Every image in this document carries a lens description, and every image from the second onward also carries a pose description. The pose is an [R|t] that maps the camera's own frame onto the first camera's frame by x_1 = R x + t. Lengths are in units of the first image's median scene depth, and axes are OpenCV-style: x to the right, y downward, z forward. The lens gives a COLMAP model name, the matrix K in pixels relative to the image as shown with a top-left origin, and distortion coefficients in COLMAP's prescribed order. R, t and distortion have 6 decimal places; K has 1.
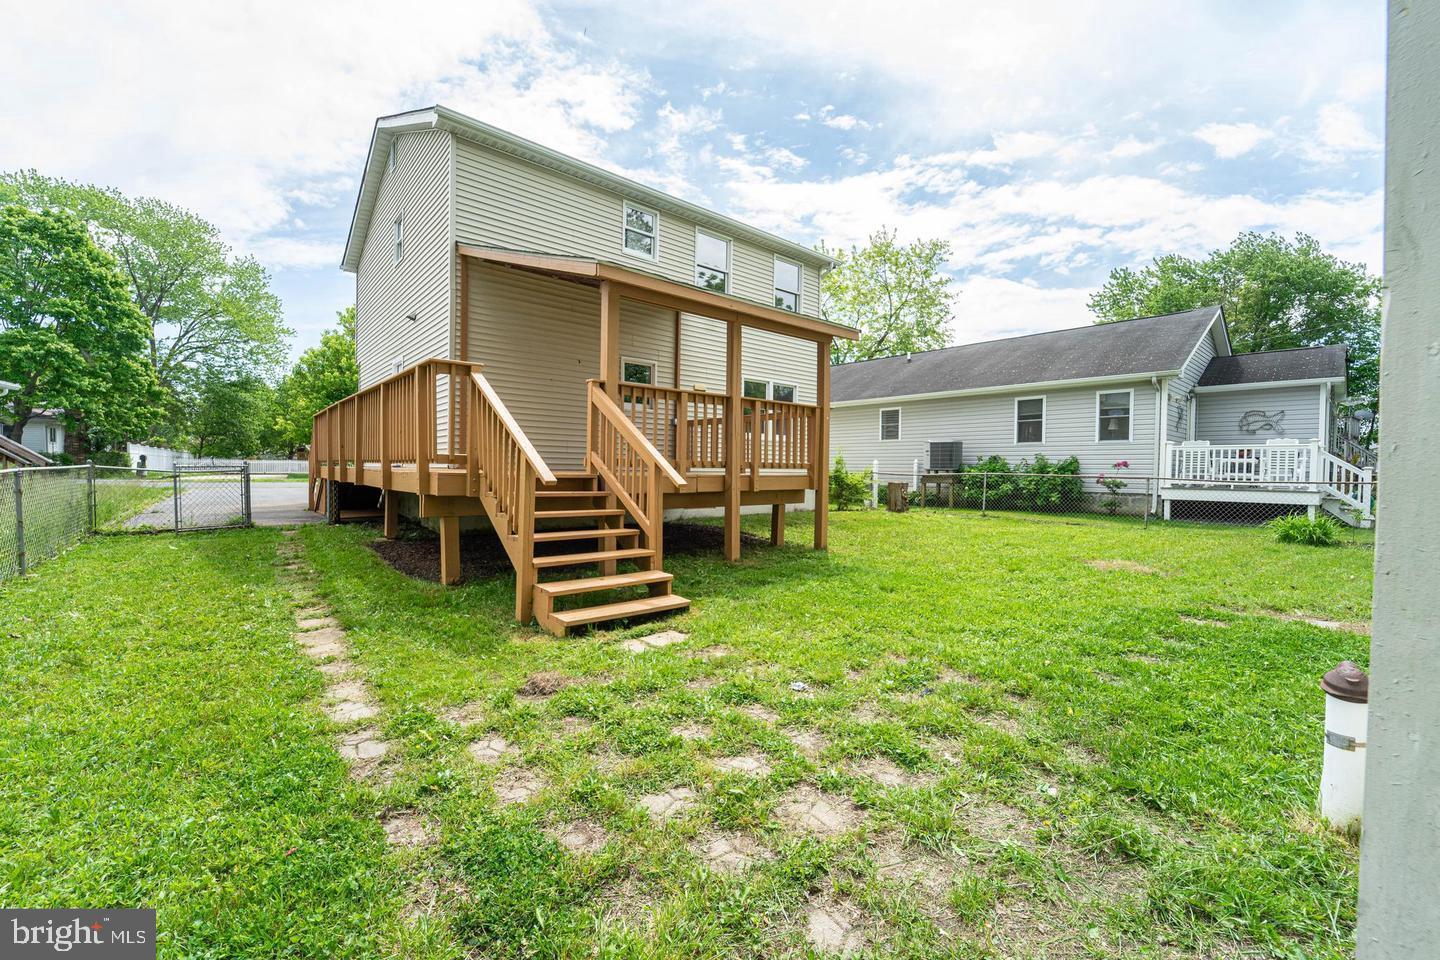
lens RADIAL K [[587.0, 0, 738.3], [0, 587.0, 485.8], [0, 0, 1]] dist [-0.000959, -0.000195]
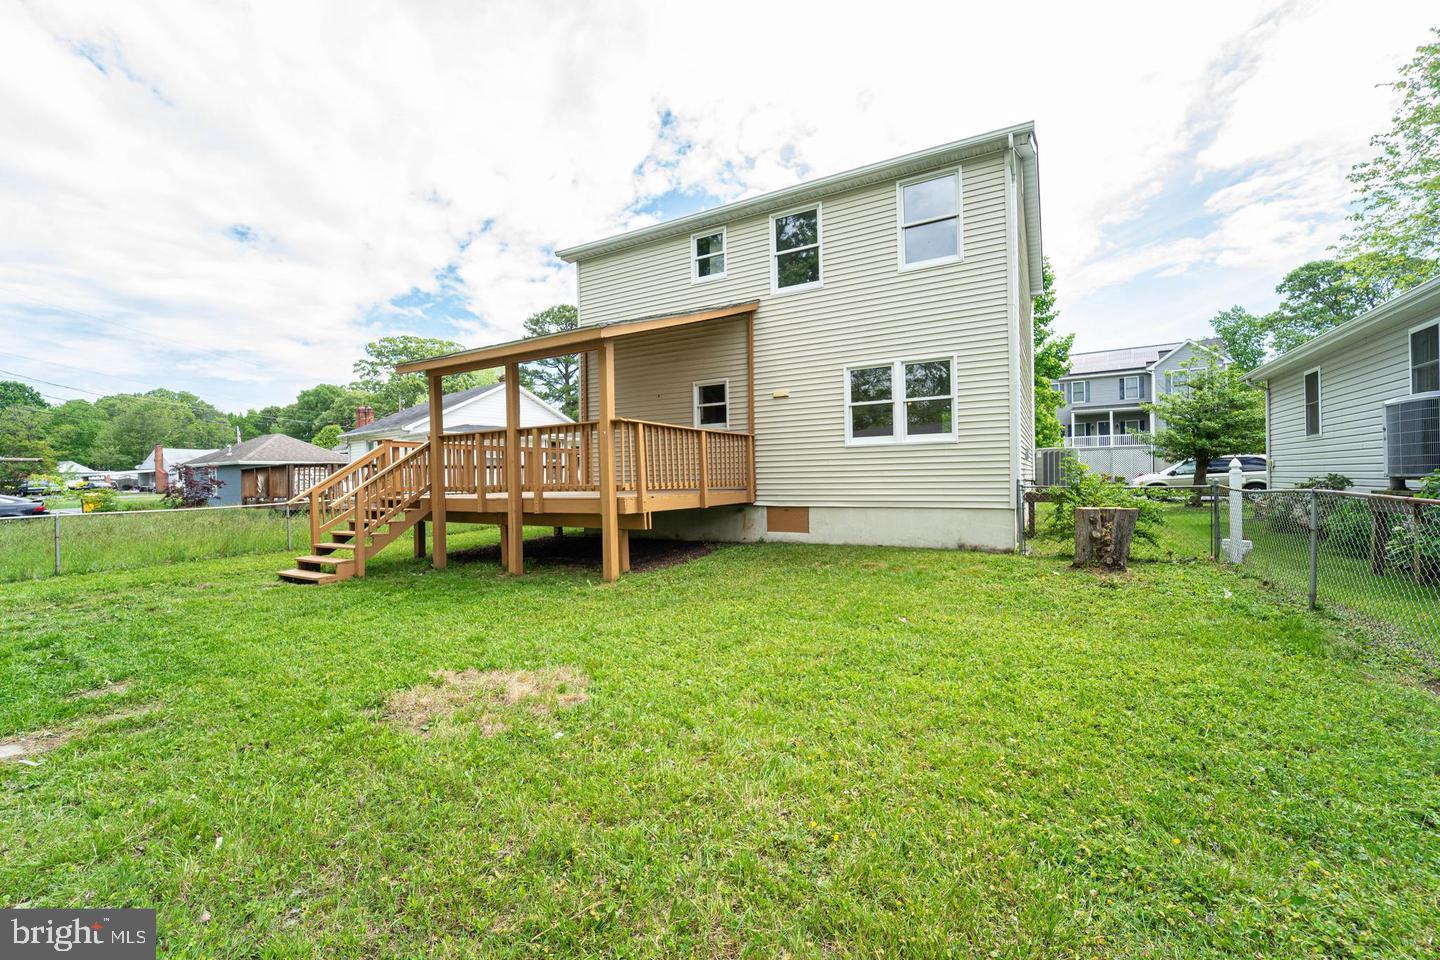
lens RADIAL K [[587.0, 0, 738.3], [0, 587.0, 485.8], [0, 0, 1]] dist [-0.000959, -0.000195]
pose [[0.350580, -0.013516, -0.936435, 1.069996], [0.002426, 0.999906, -0.013524, -0.024368], [0.936530, 0.002469, 0.350580, 0.904257]]
